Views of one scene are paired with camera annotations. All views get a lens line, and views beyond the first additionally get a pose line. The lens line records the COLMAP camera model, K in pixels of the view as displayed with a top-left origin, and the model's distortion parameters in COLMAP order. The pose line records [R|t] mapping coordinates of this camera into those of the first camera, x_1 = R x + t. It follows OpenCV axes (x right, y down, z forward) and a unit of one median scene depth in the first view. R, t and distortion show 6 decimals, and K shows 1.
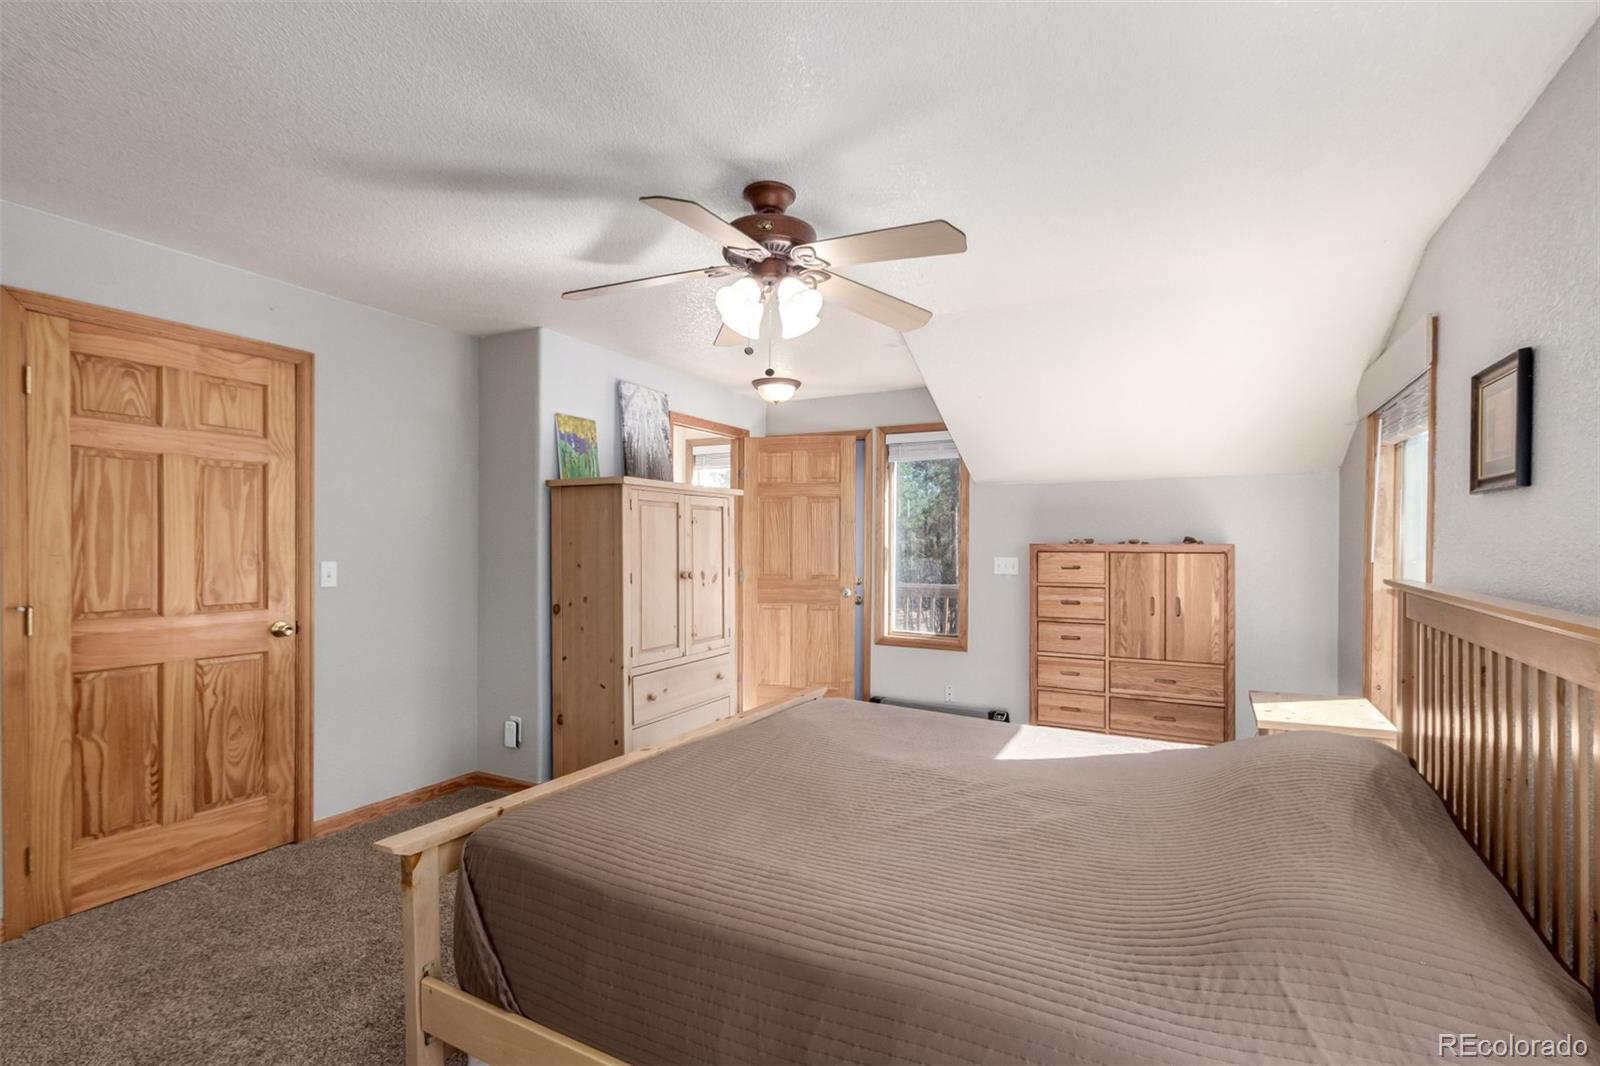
lens RADIAL K [[755.5, 0, 813.1], [0, 755.5, 539.5], [0, 0, 1]] dist [-0.000394, 0.000069]
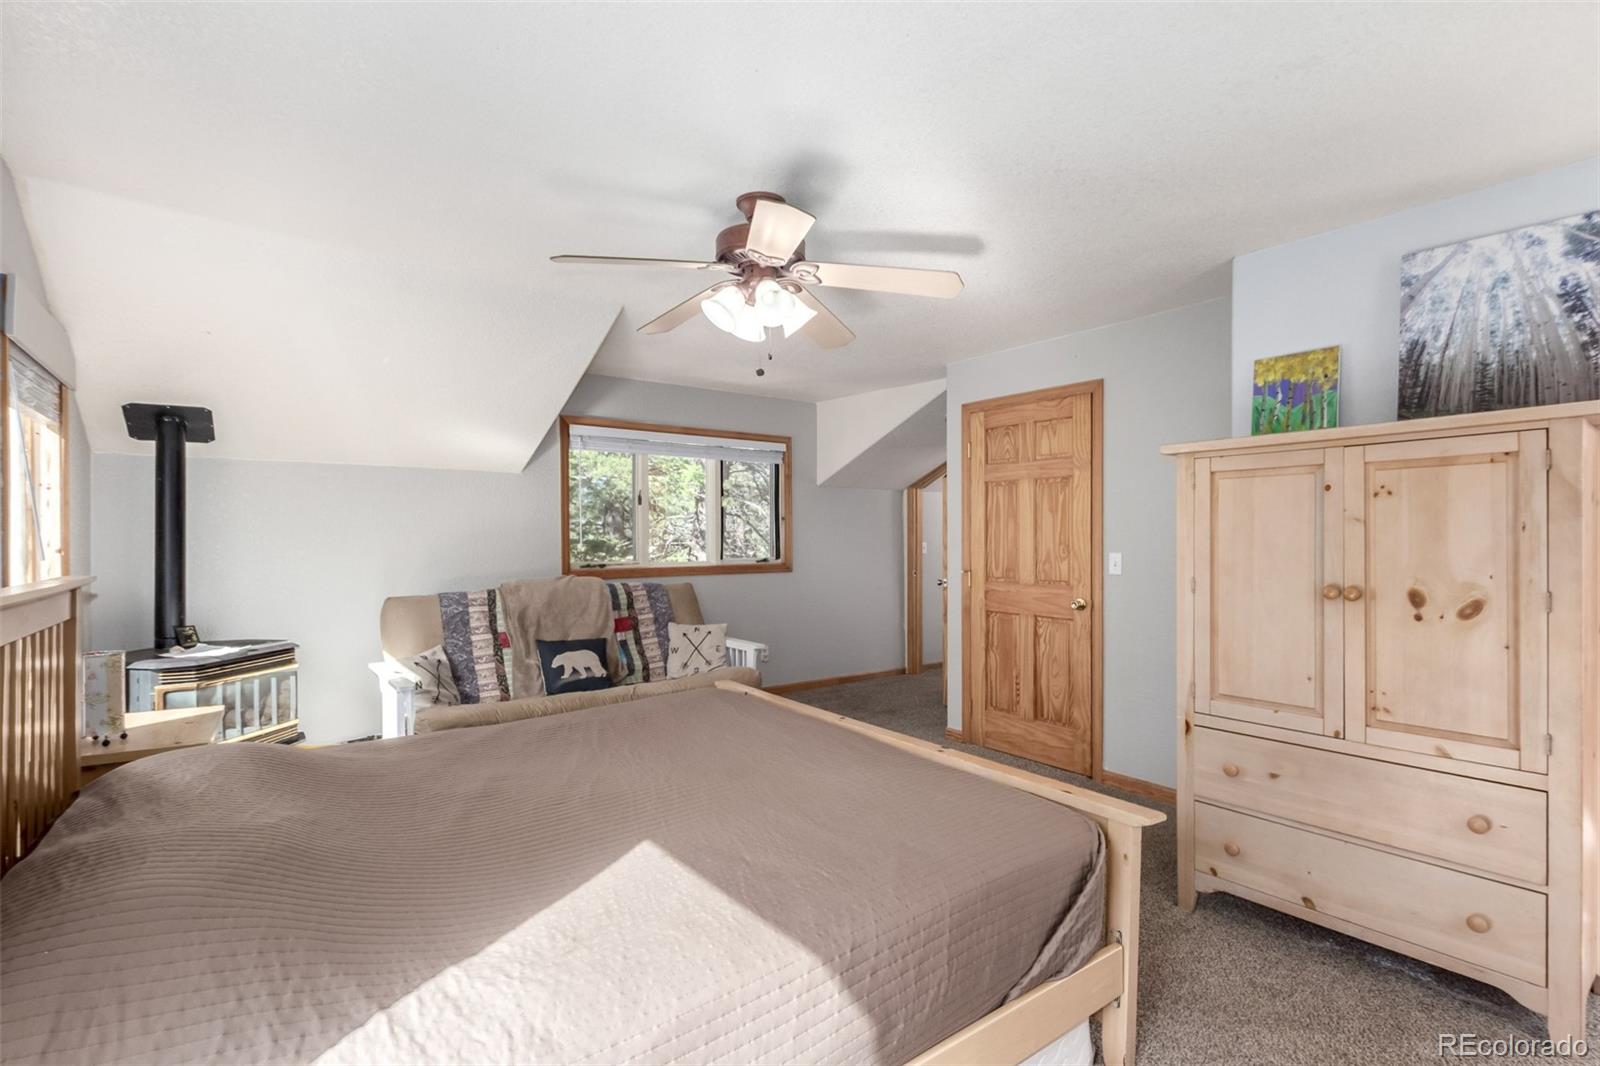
lens RADIAL K [[755.5, 0, 813.1], [0, 755.5, 539.5], [0, 0, 1]] dist [-0.000394, 0.000069]
pose [[-0.443263, -0.000752, -0.896391, 0.517883], [0.003605, 0.999990, -0.002621, 0.008740], [0.896384, -0.004393, -0.443256, 0.937617]]
